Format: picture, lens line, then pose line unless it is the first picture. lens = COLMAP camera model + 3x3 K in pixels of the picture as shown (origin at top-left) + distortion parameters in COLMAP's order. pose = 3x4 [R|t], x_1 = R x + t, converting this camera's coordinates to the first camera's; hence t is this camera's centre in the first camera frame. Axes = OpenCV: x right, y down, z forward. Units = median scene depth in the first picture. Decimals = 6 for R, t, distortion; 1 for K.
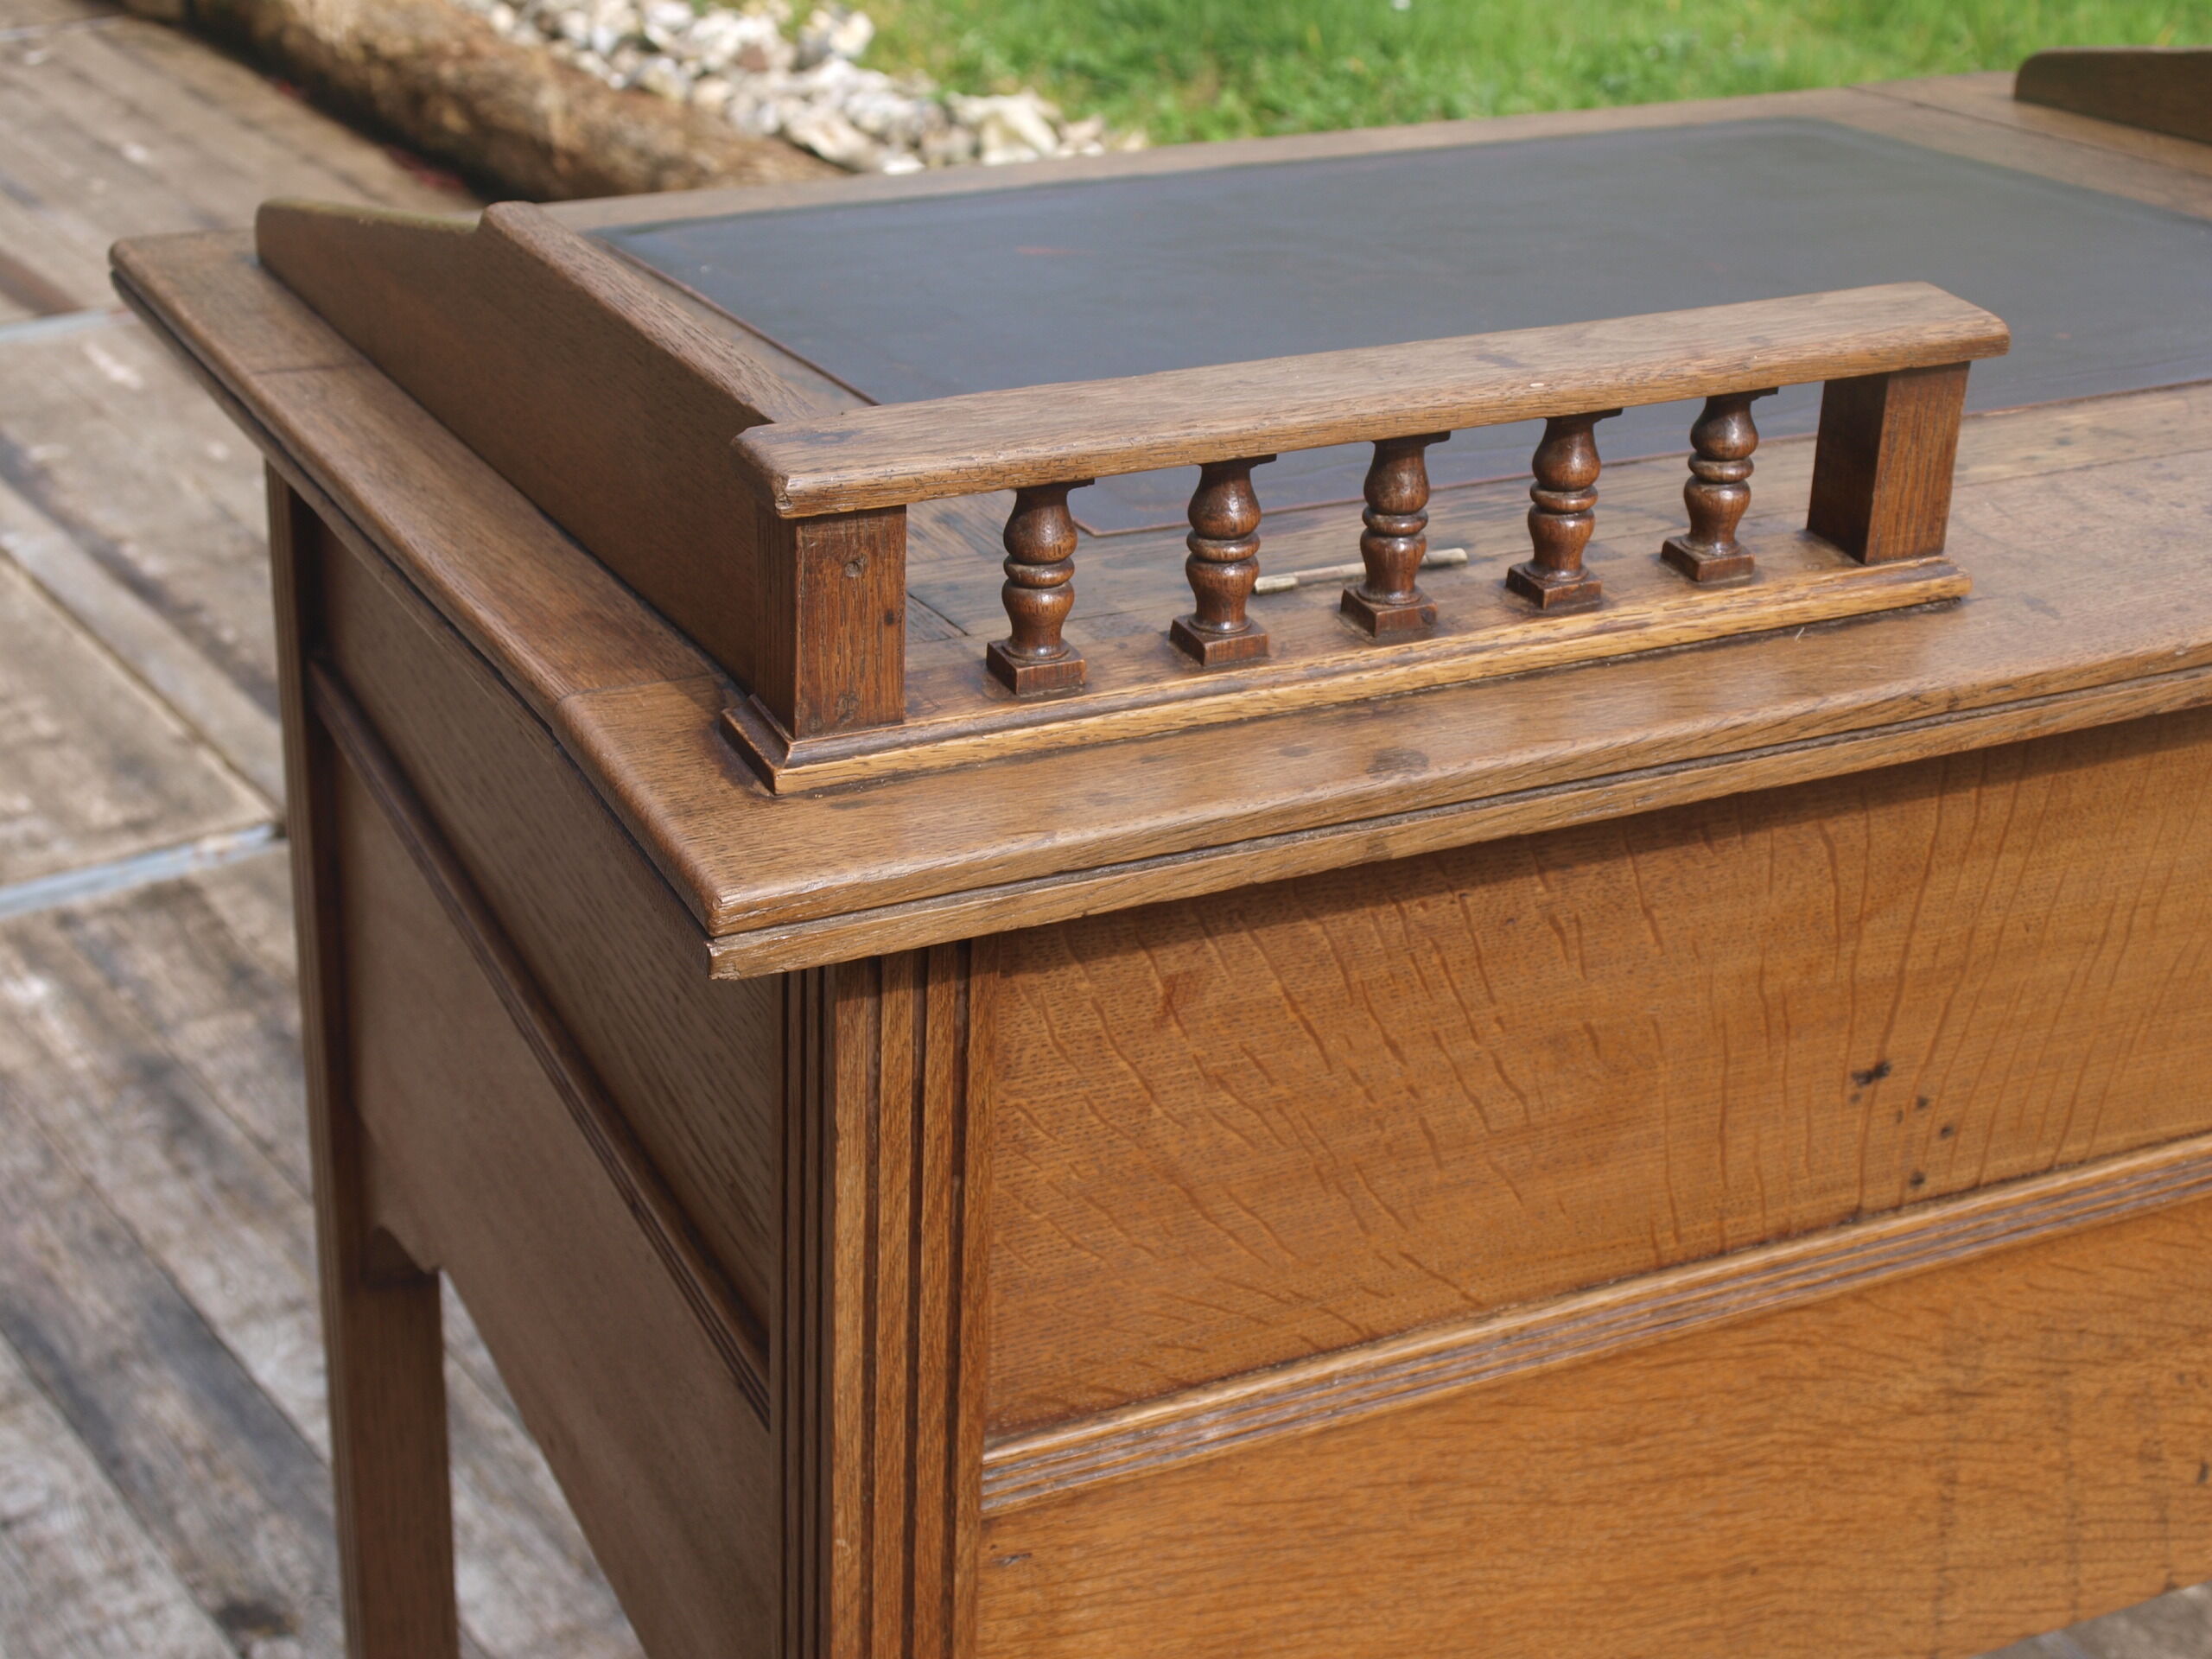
lens RADIAL K [[3406.2, 0, 1106.0], [0, 3406.2, 829.5], [0, 0, 1]] dist [-0.062668, 0.082789]
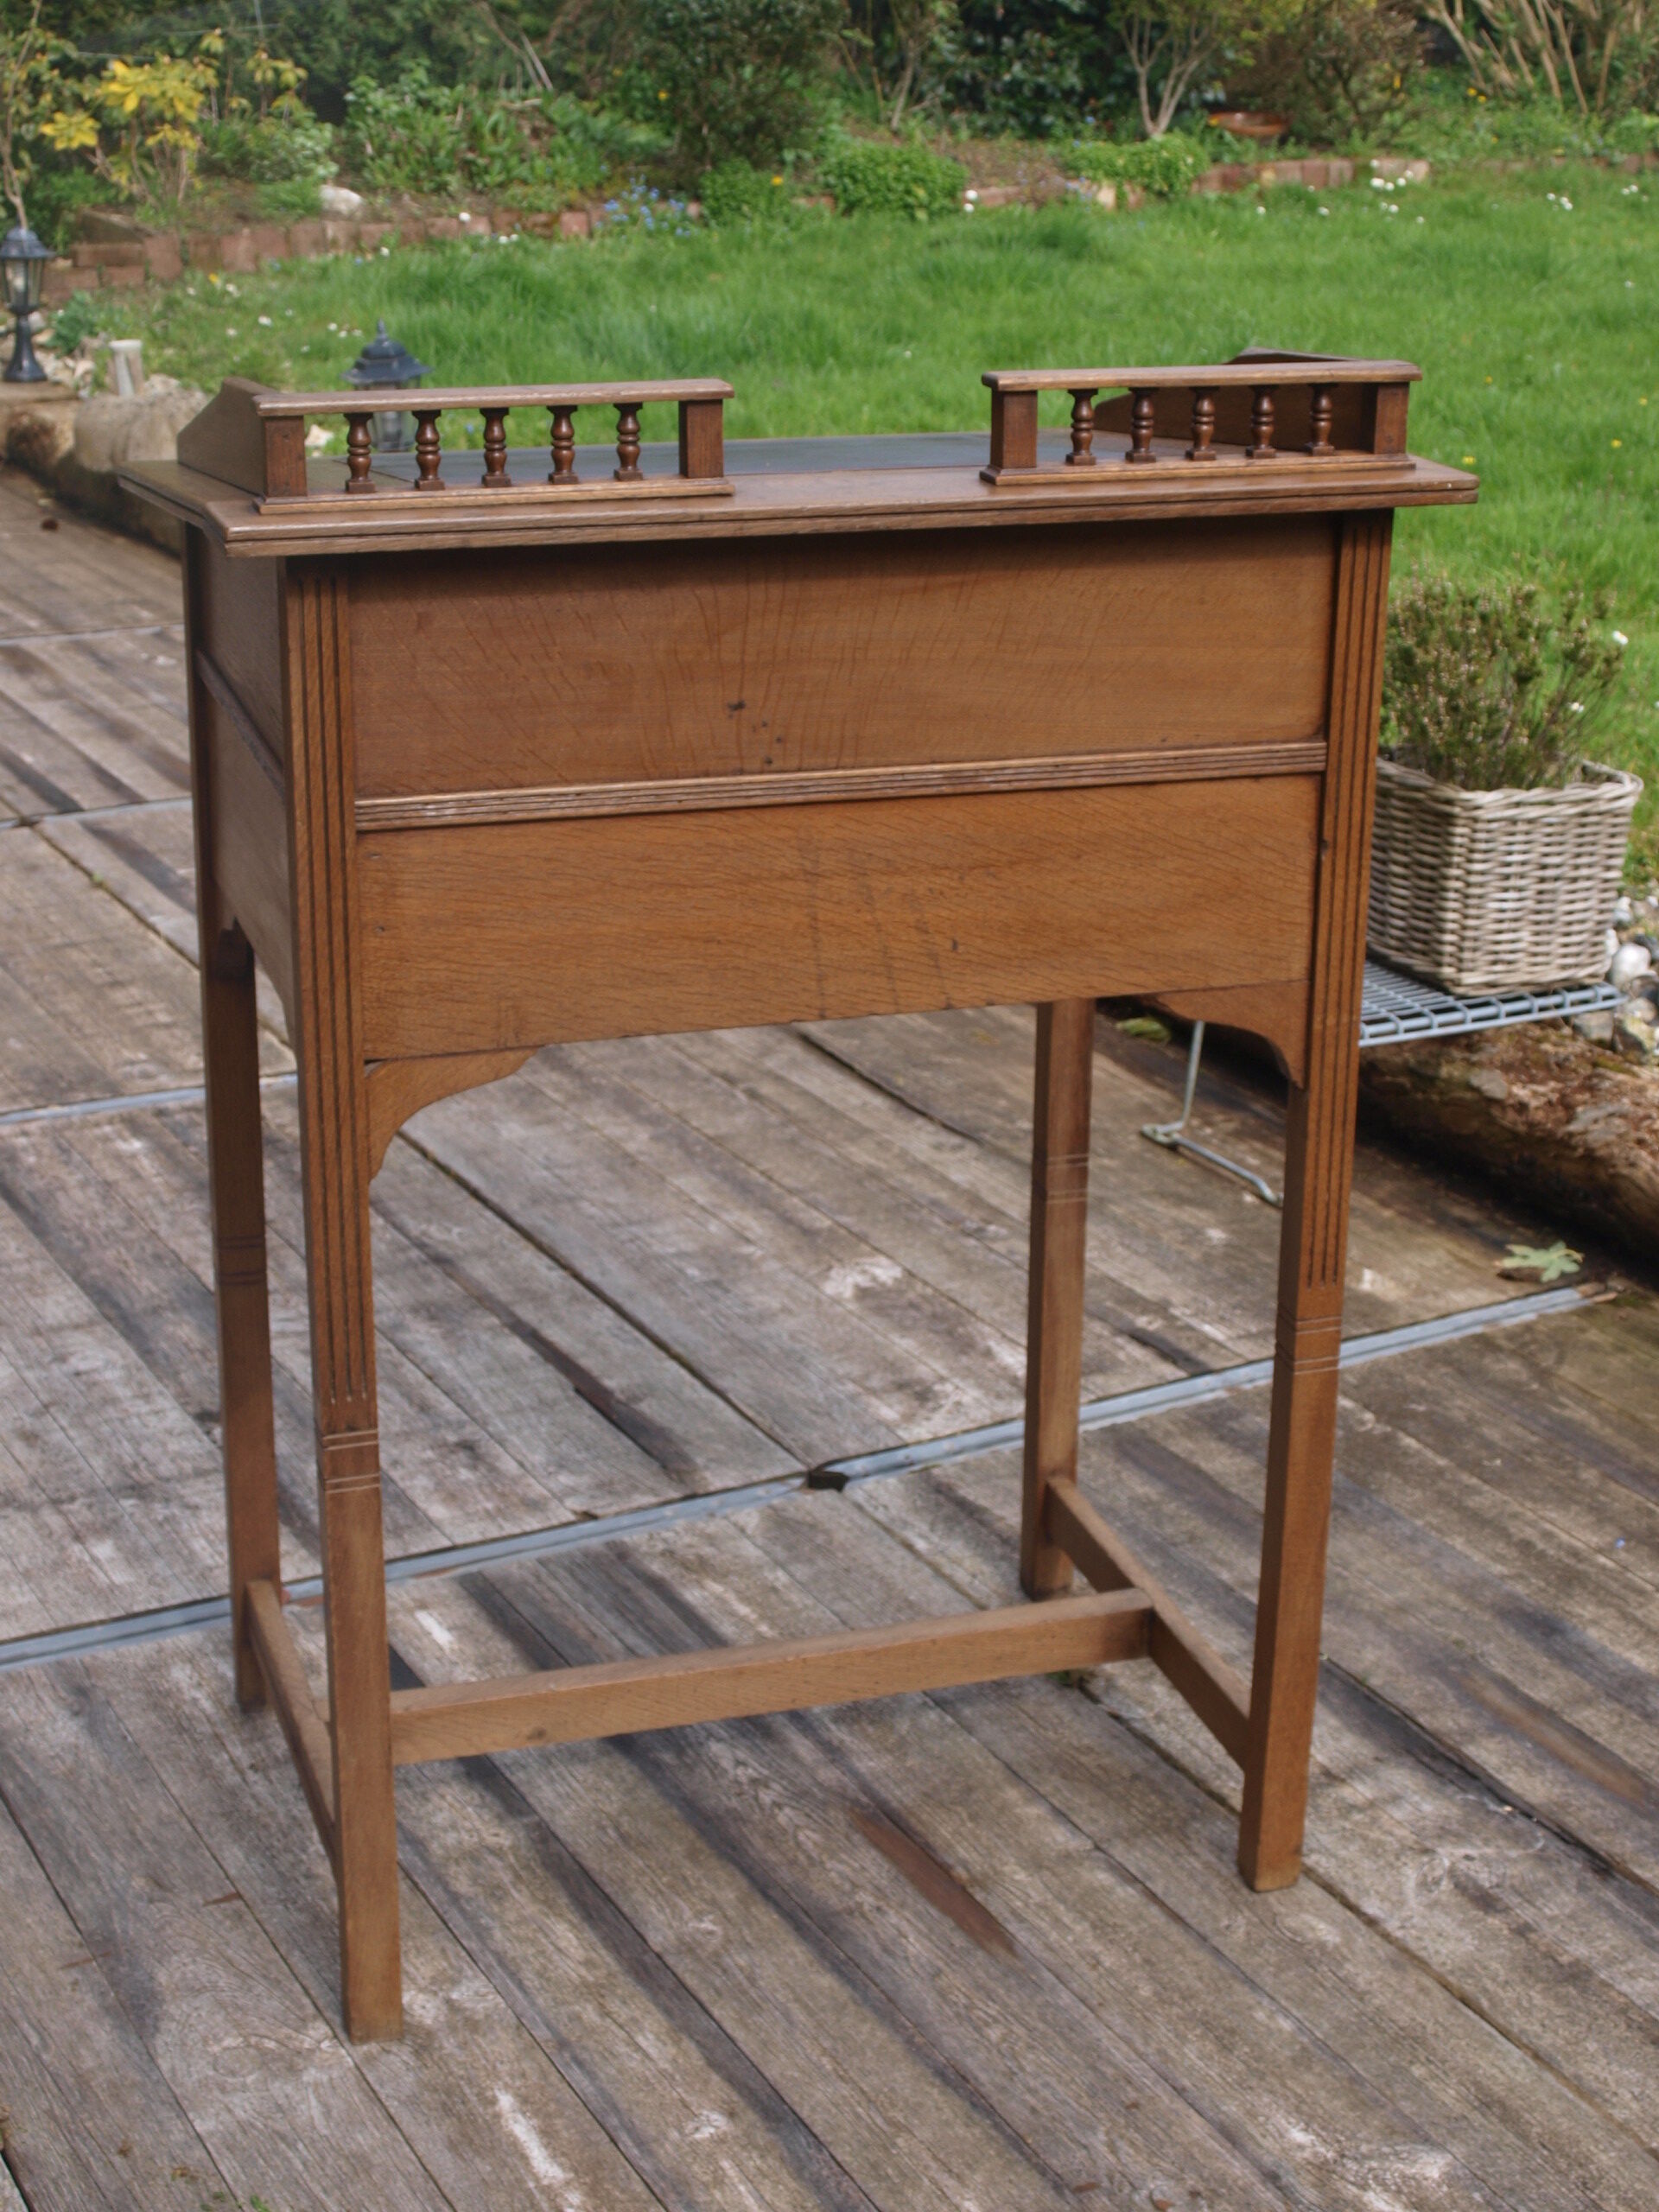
lens RADIAL K [[3406.2, 0, 827.9], [0, 3406.2, 1171.3], [0, 0, 1]] dist [-0.062668, 0.082789]
pose [[0.989568, 0.022520, -0.142296, 0.265878], [-0.038364, 0.993235, -0.109605, 0.277546], [0.138865, 0.113921, 0.983737, -0.576399]]
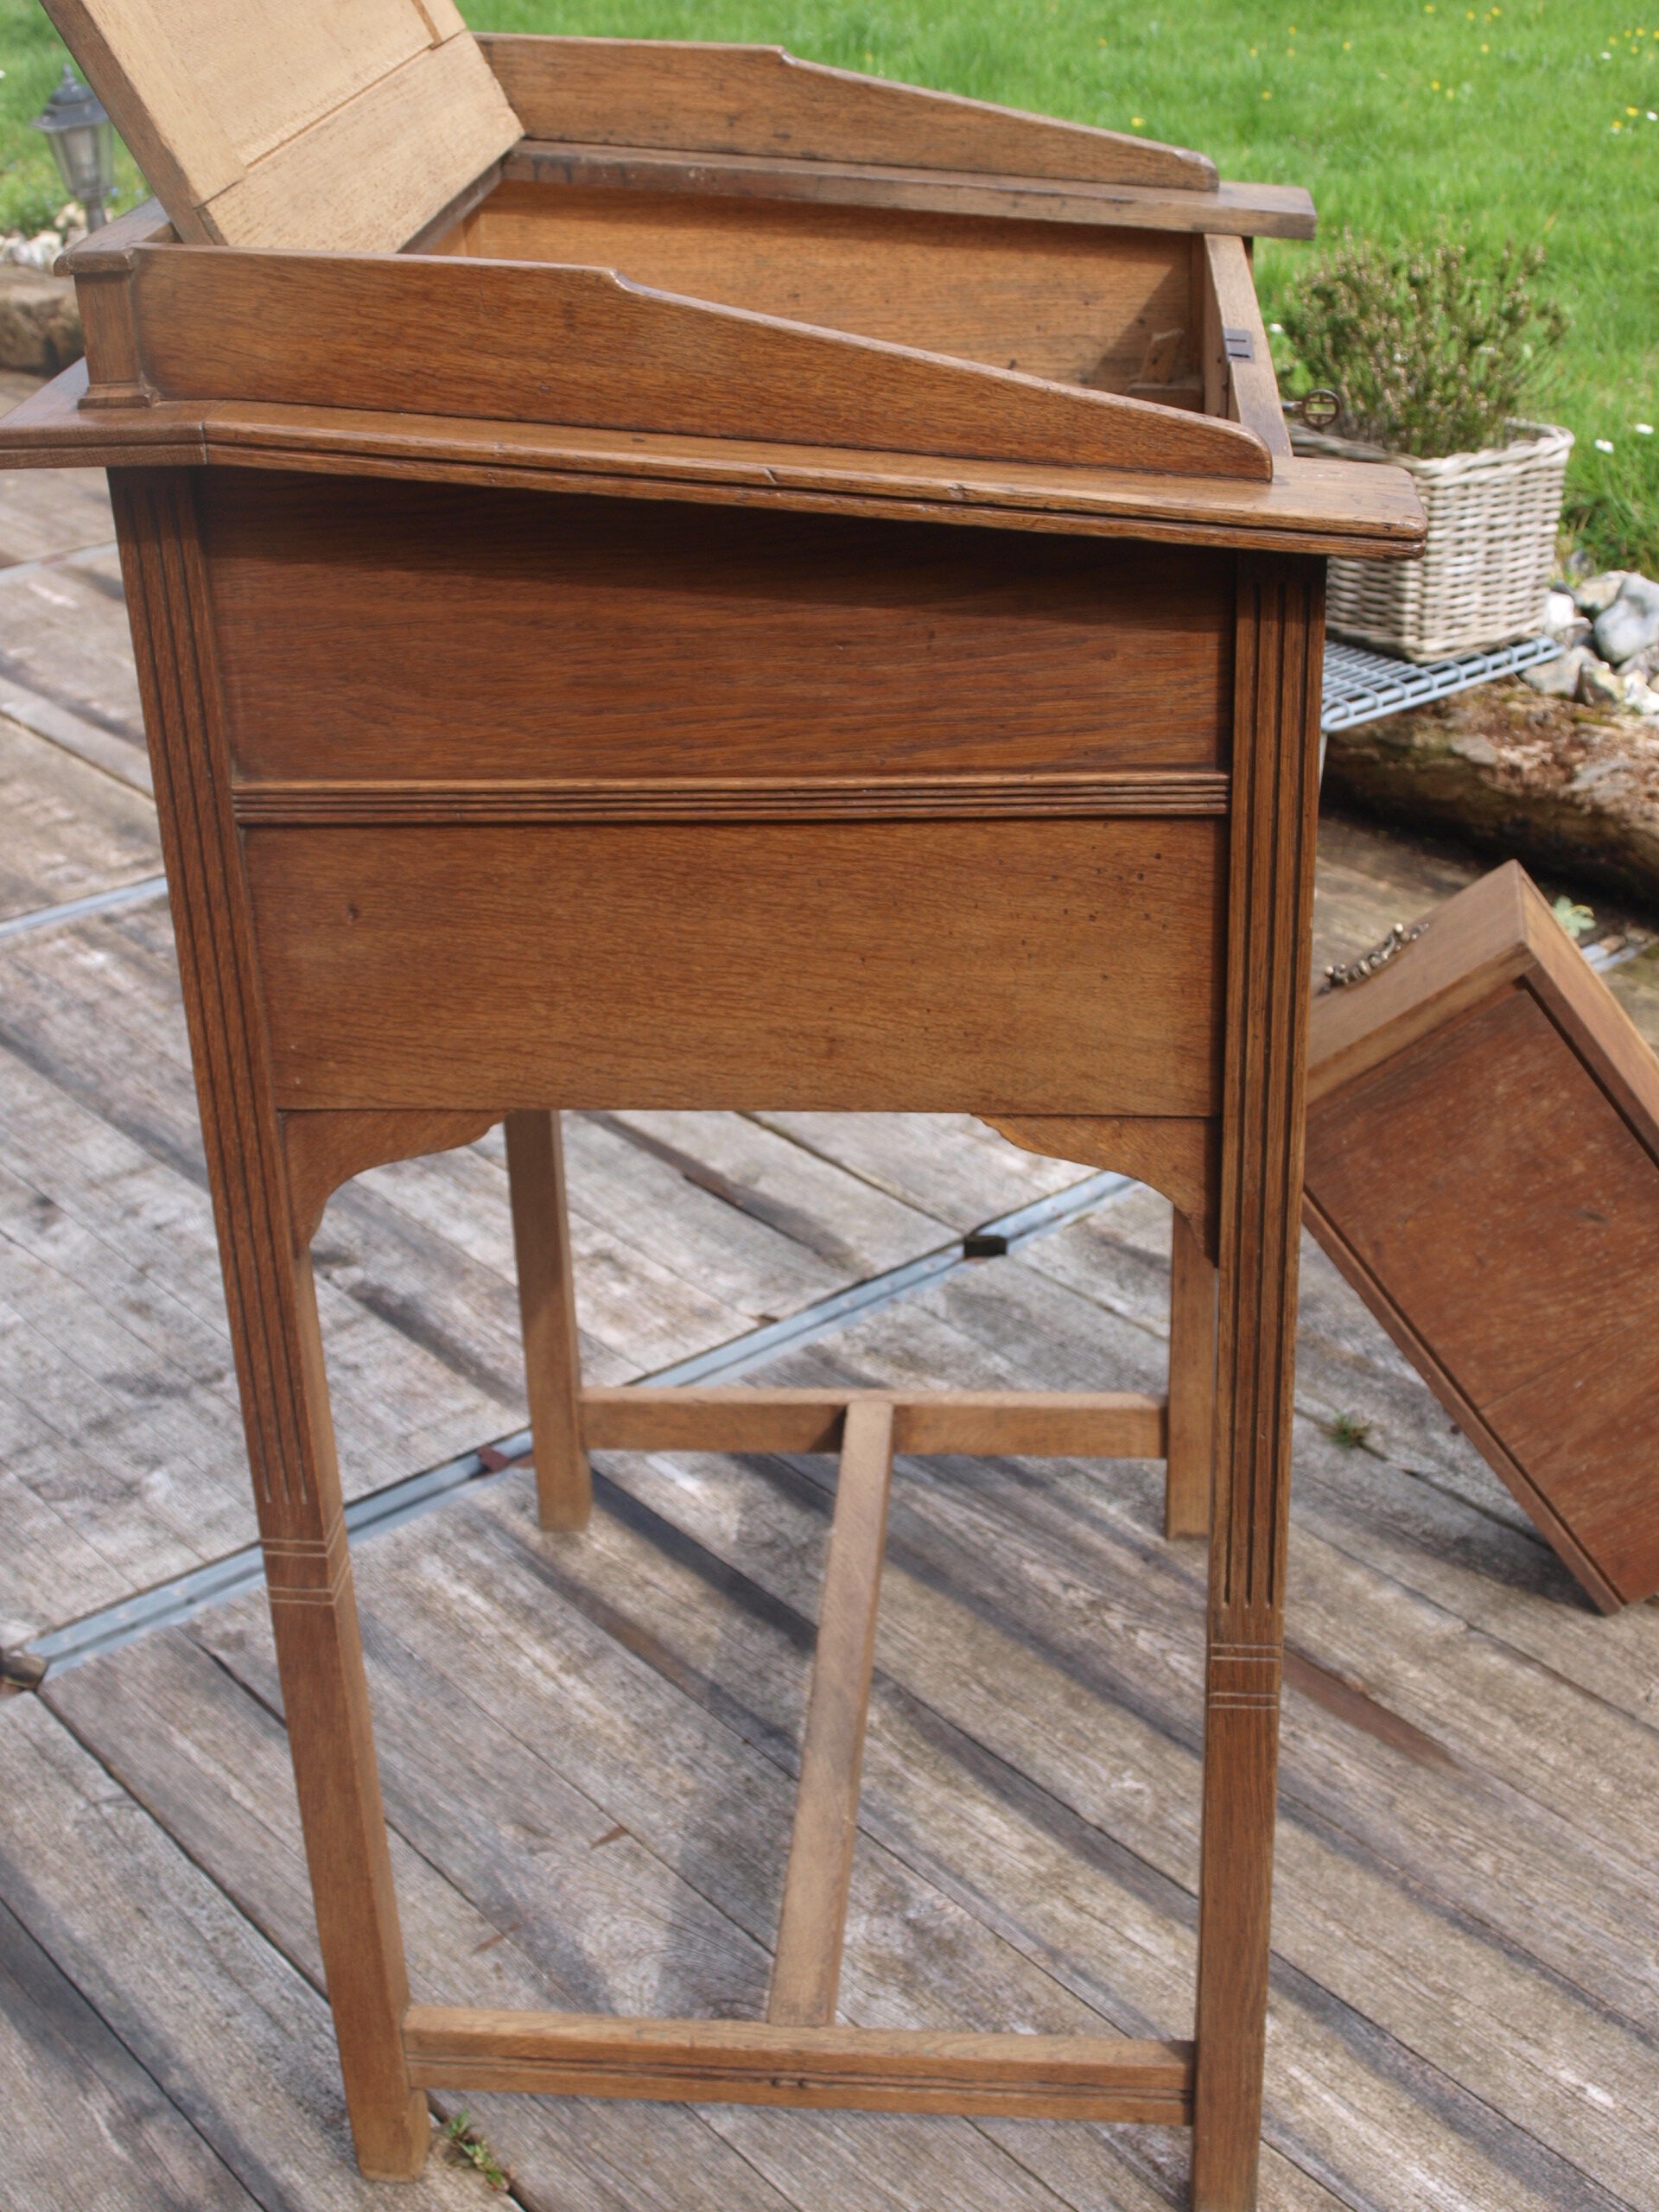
lens RADIAL K [[2979.8, 0, 792.5], [0, 2979.8, 1130.8], [0, 0, 1]] dist [-0.092026, 0.104219]
pose [[0.996174, -0.087388, 0.000201, -0.034741], [0.087383, 0.996137, 0.008646, 0.177576], [-0.000956, -0.008595, 0.999963, -0.354121]]
